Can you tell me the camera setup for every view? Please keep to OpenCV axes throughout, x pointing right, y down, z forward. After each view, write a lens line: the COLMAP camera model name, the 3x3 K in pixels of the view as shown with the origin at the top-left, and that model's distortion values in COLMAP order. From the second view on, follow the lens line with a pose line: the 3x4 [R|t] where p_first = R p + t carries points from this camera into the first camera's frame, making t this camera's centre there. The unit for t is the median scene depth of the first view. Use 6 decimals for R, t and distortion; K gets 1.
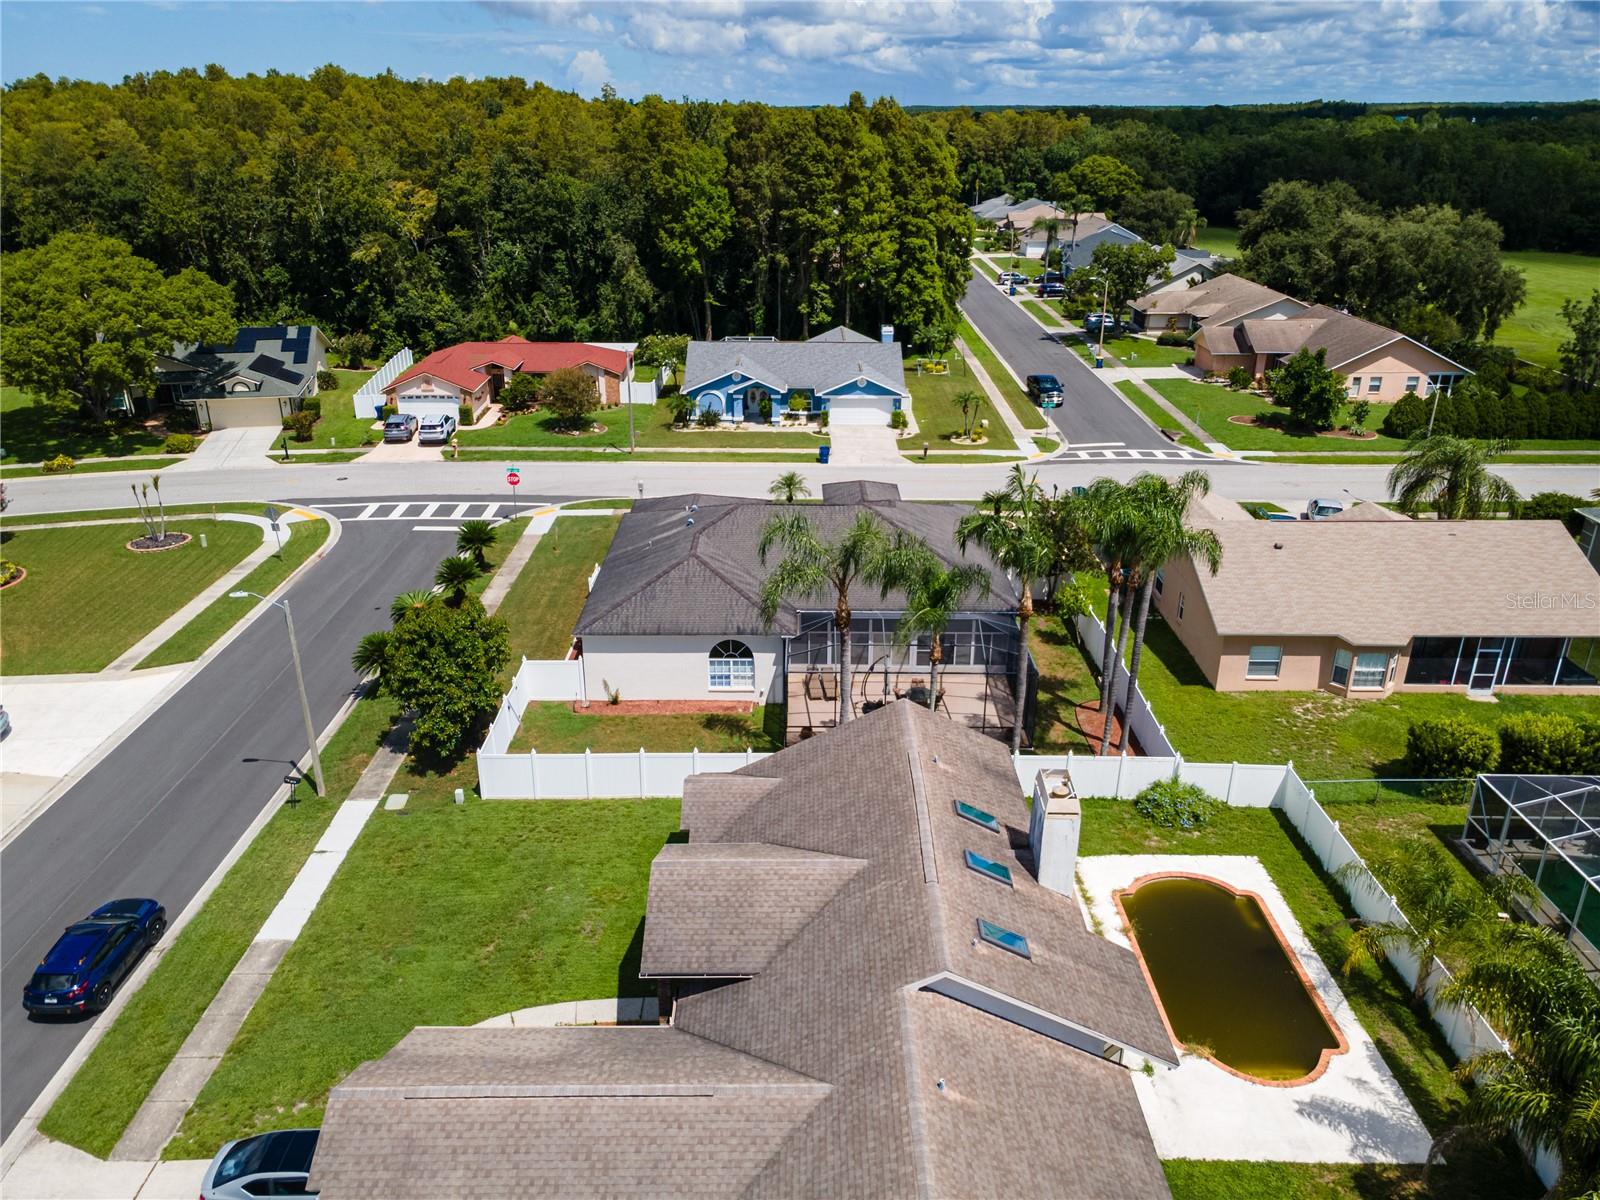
lens RADIAL K [[1171.2, 0, 807.0], [0, 1171.2, 602.0], [0, 0, 1]] dist [0.010408, 0.052916]
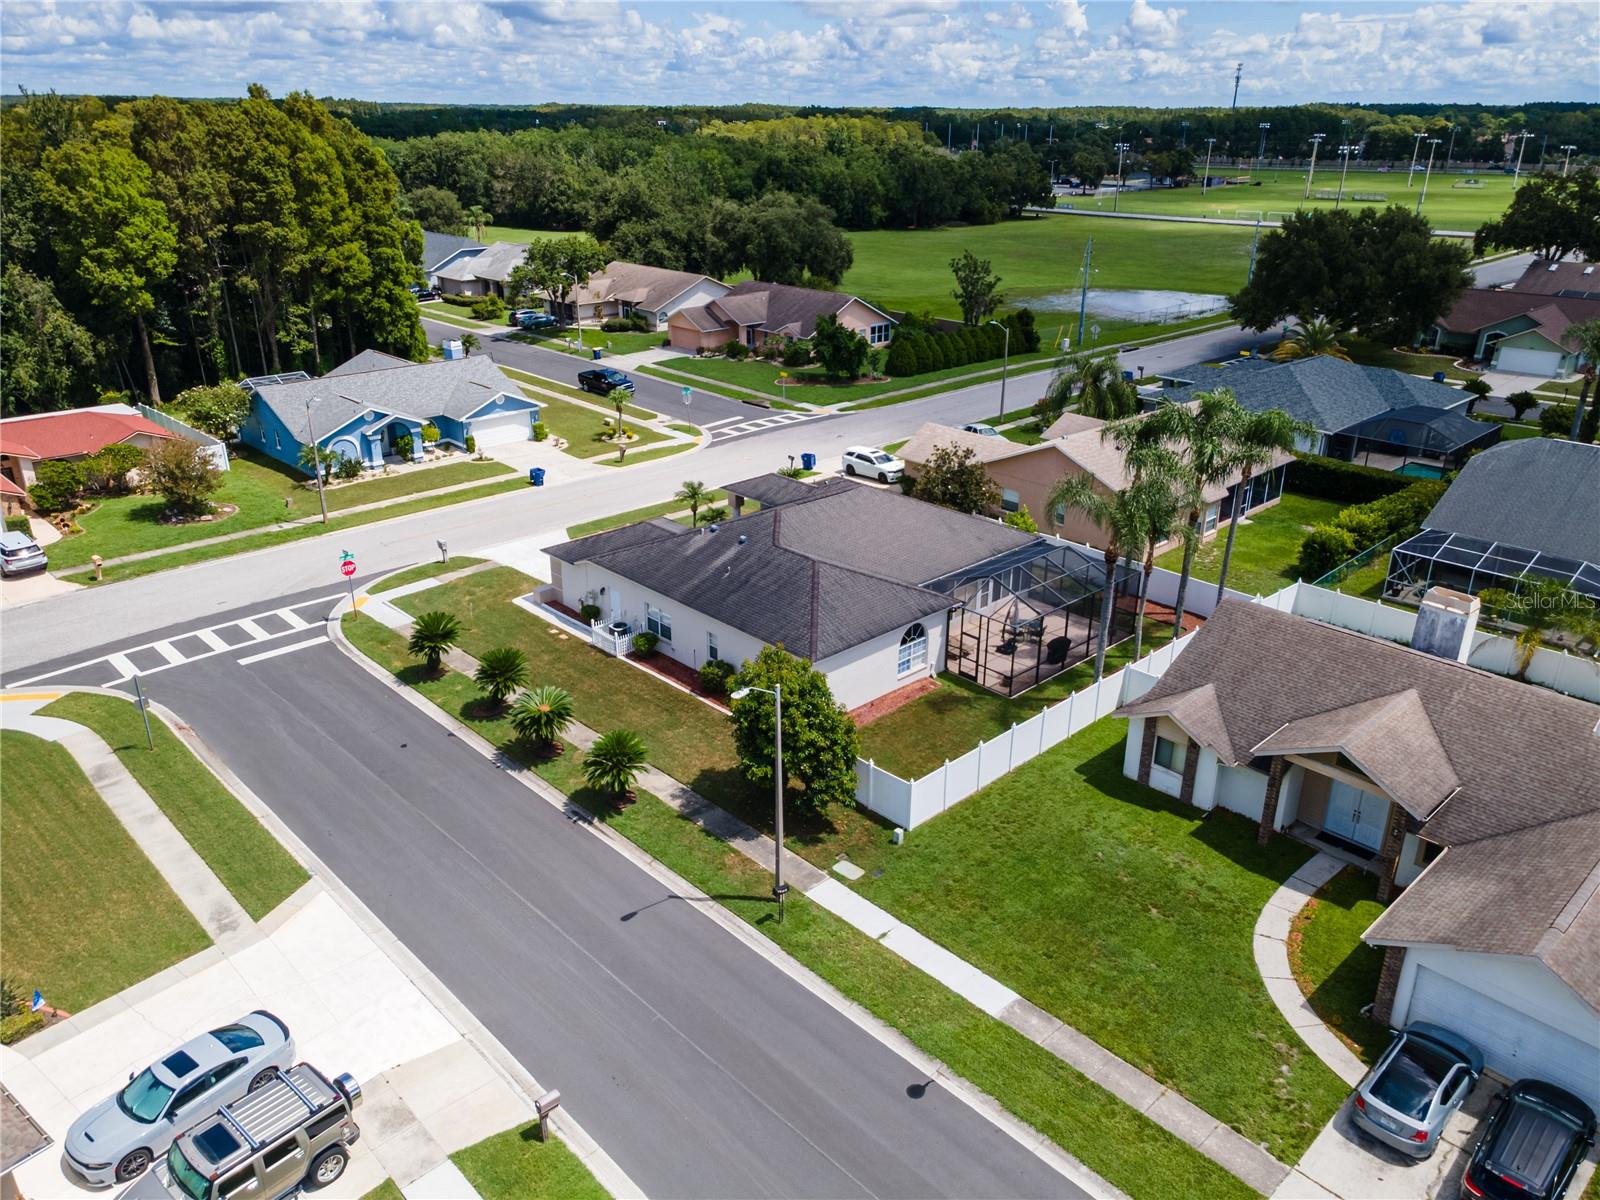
lens RADIAL K [[1171.2, 0, 807.0], [0, 1171.2, 602.0], [0, 0, 1]] dist [0.010408, 0.052916]
pose [[0.725285, -0.266664, 0.634706, -0.344626], [0.264508, 0.959111, 0.100702, -0.050897], [-0.635607, 0.094847, 0.766164, 0.112591]]
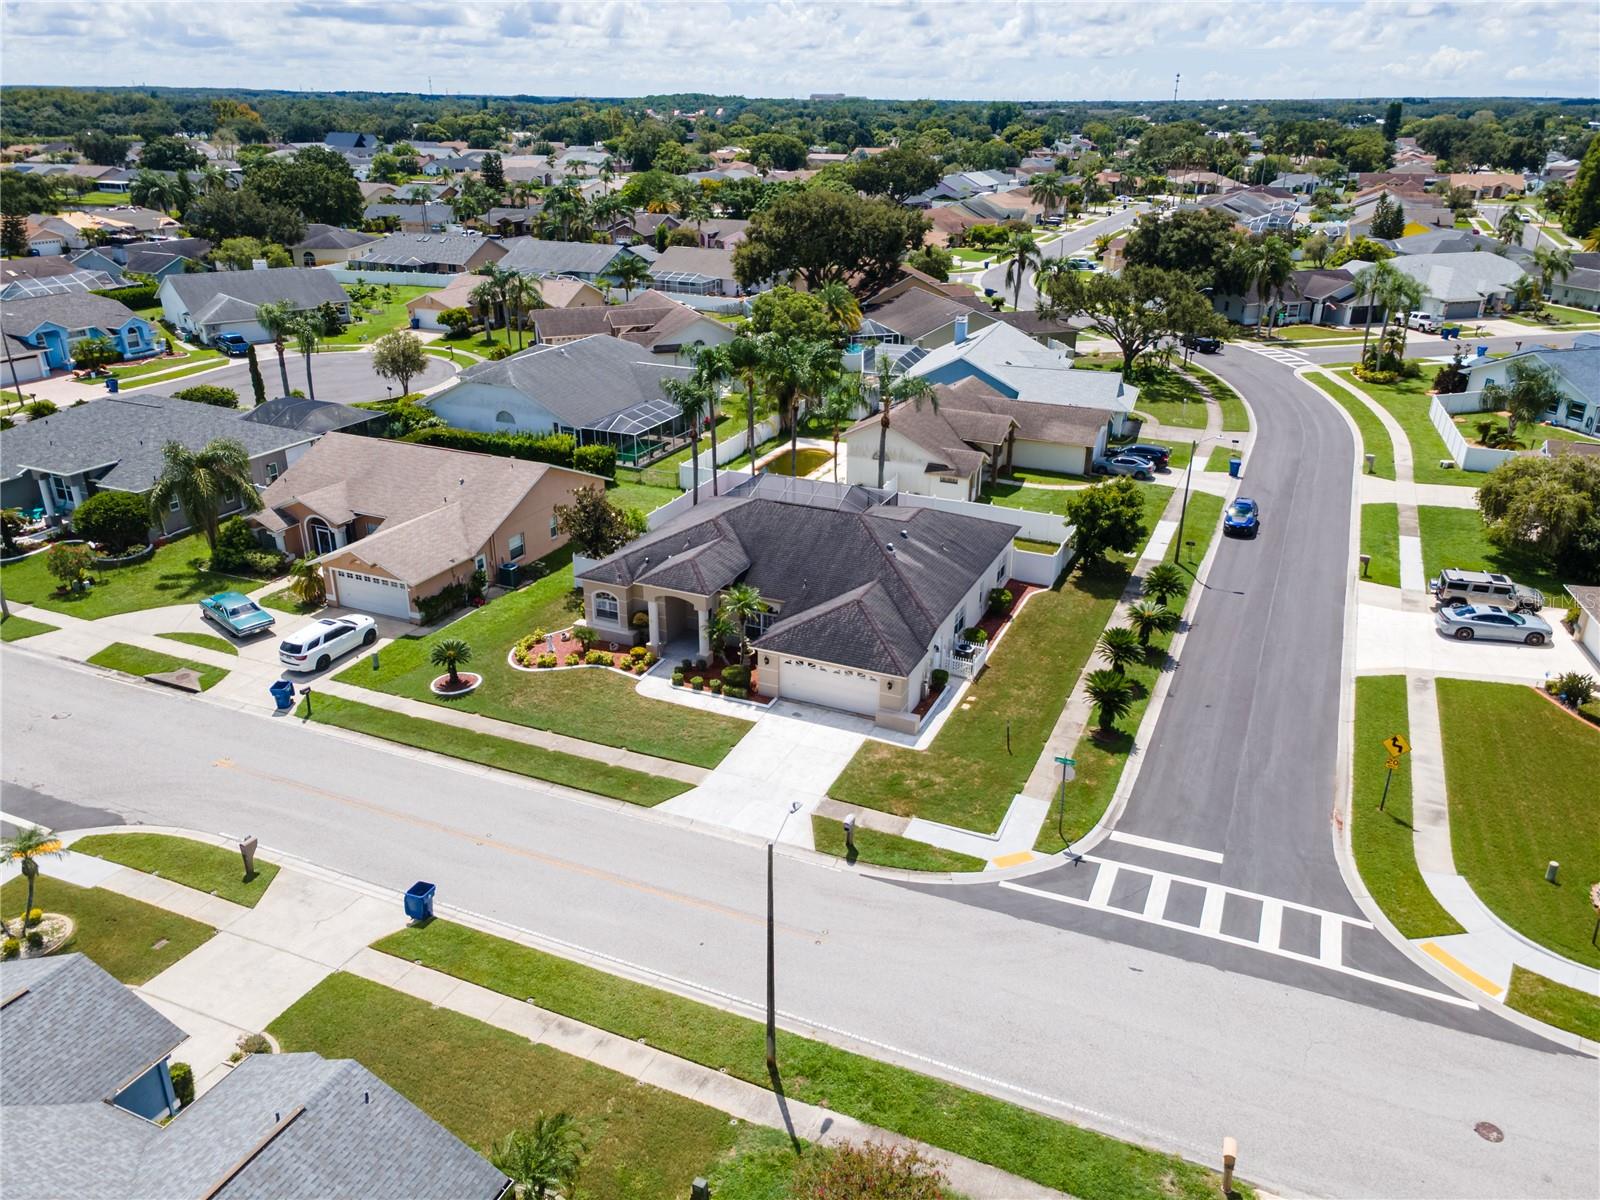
lens RADIAL K [[1171.2, 0, 807.0], [0, 1171.2, 602.0], [0, 0, 1]] dist [0.010408, 0.052916]
pose [[-0.912241, -0.170490, 0.372492, -0.217908], [0.149553, 0.707922, 0.690275, -0.395737], [-0.381380, 0.685404, -0.620298, 0.875482]]
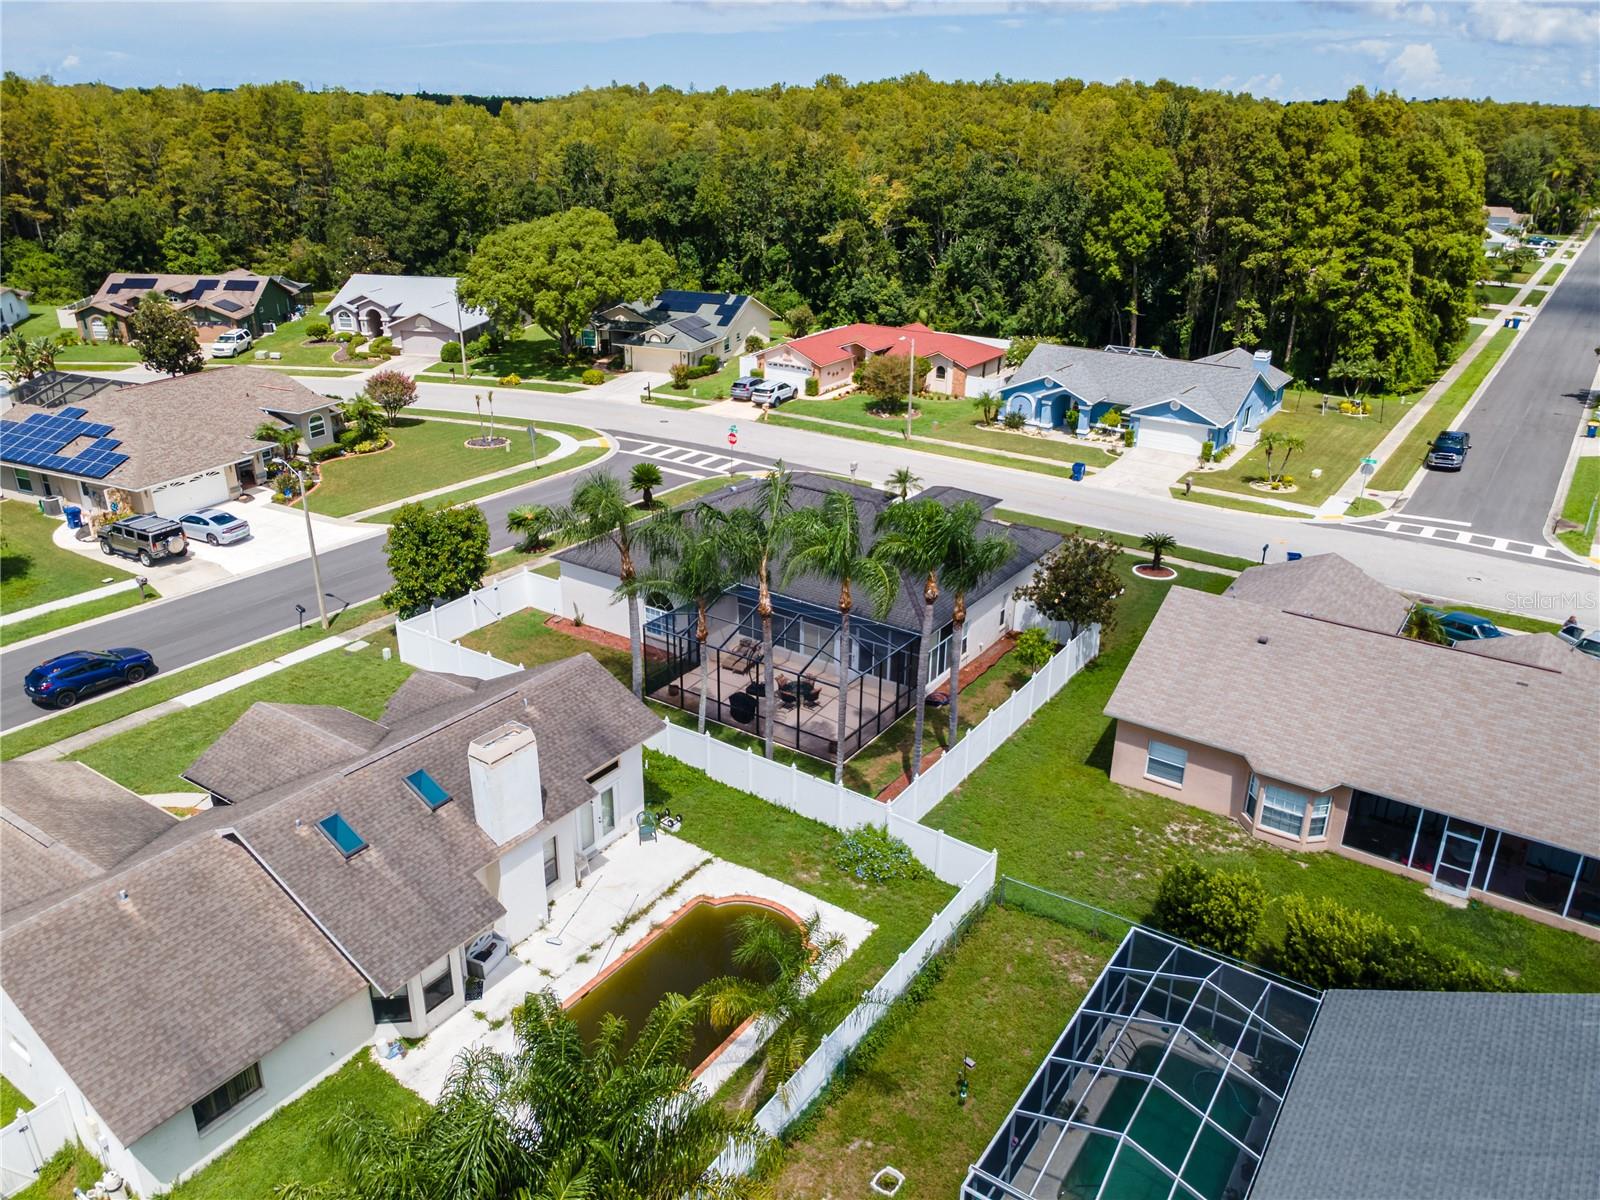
lens RADIAL K [[1171.2, 0, 807.0], [0, 1171.2, 602.0], [0, 0, 1]] dist [0.010408, 0.052916]
pose [[0.823909, 0.225443, -0.519951, 0.266341], [-0.227045, 0.971931, 0.061642, -0.024585], [0.519253, 0.067265, 0.851969, 0.065146]]
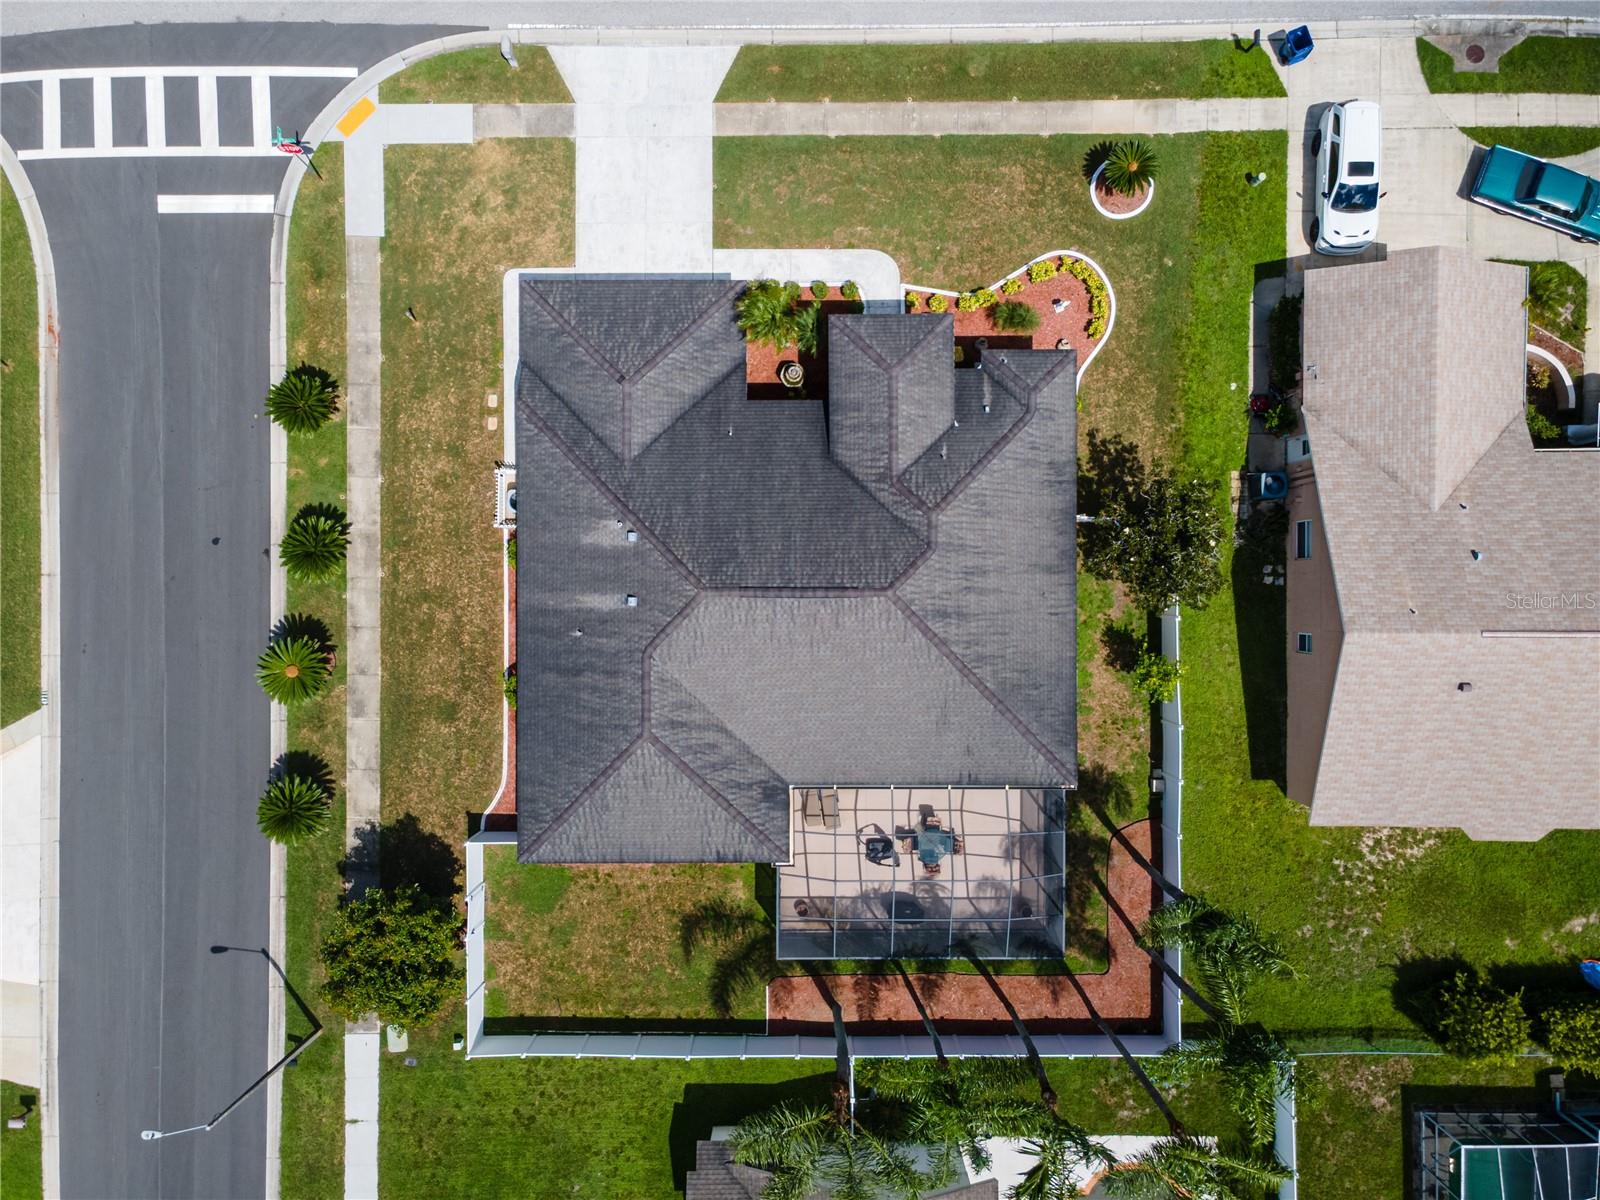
lens RADIAL K [[1171.2, 0, 807.0], [0, 1171.2, 602.0], [0, 0, 1]] dist [0.010408, 0.052916]
pose [[0.999971, 0.003262, -0.006888, 0.003355], [0.005120, 0.382009, 0.924144, -0.349422], [0.005646, -0.924153, 0.381982, 0.366699]]
